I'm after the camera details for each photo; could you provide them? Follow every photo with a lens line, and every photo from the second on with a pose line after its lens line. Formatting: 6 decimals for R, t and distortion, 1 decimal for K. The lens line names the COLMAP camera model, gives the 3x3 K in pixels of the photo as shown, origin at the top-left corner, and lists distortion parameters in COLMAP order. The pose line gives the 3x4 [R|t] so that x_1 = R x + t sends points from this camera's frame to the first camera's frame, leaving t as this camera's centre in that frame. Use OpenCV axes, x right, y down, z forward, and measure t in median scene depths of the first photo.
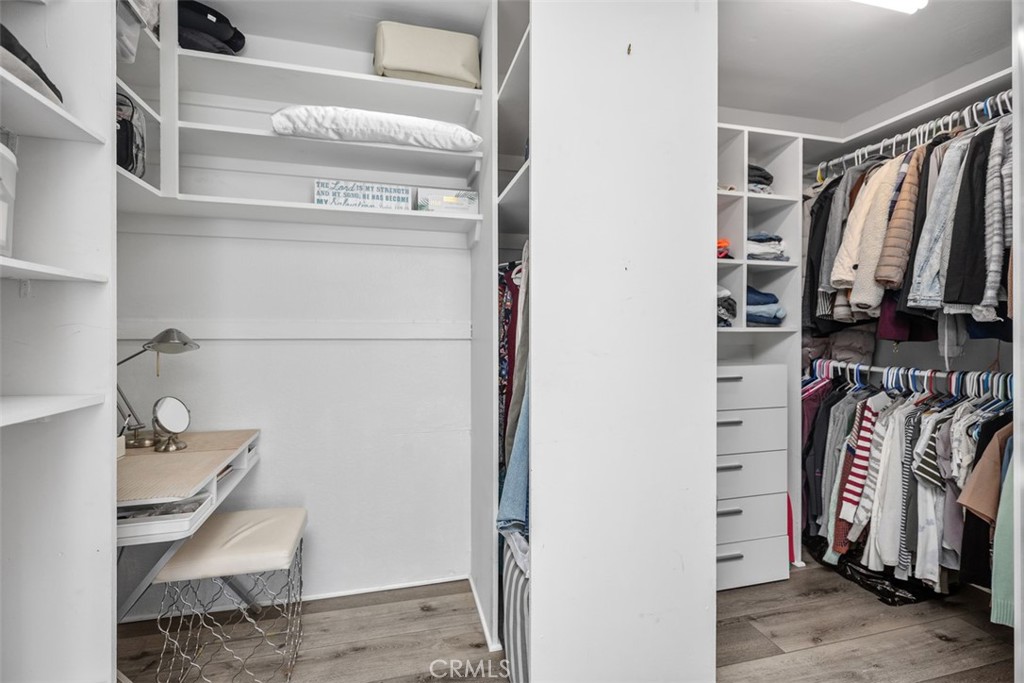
lens RADIAL K [[463.8, 0, 510.6], [0, 463.8, 337.4], [0, 0, 1]] dist [0.004450, 0.000355]
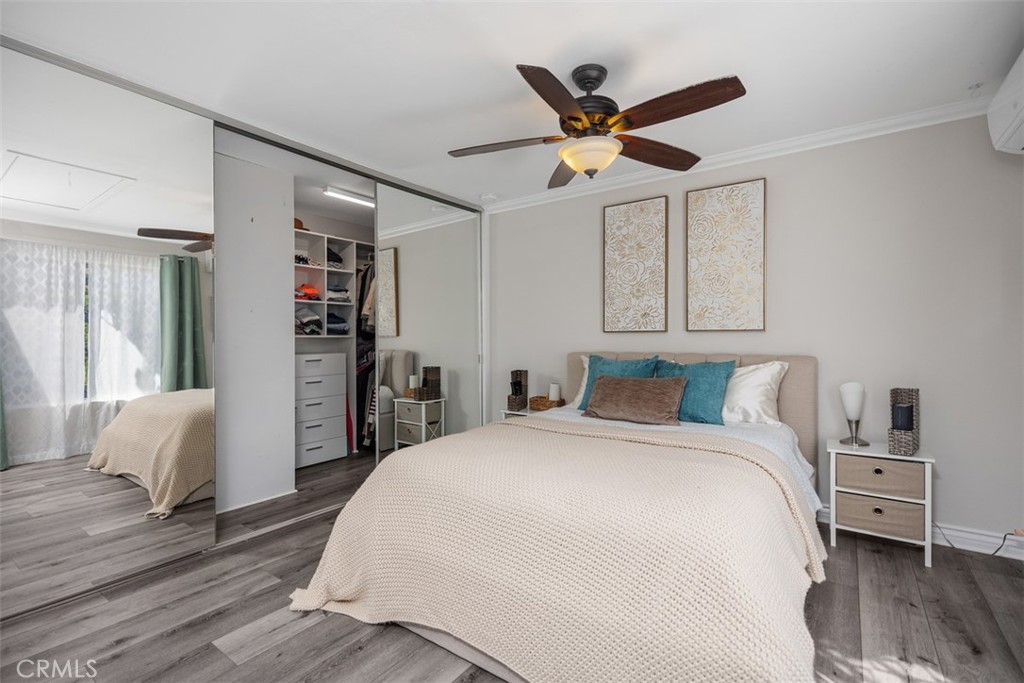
lens RADIAL K [[463.8, 0, 505.8], [0, 463.8, 341.6], [0, 0, 1]] dist [0.004450, 0.000355]
pose [[0.780763, -0.002812, 0.624821, -0.134441], [0.002963, 0.999995, 0.000799, 0.006575], [-0.624820, 0.001227, 0.780768, -1.004885]]
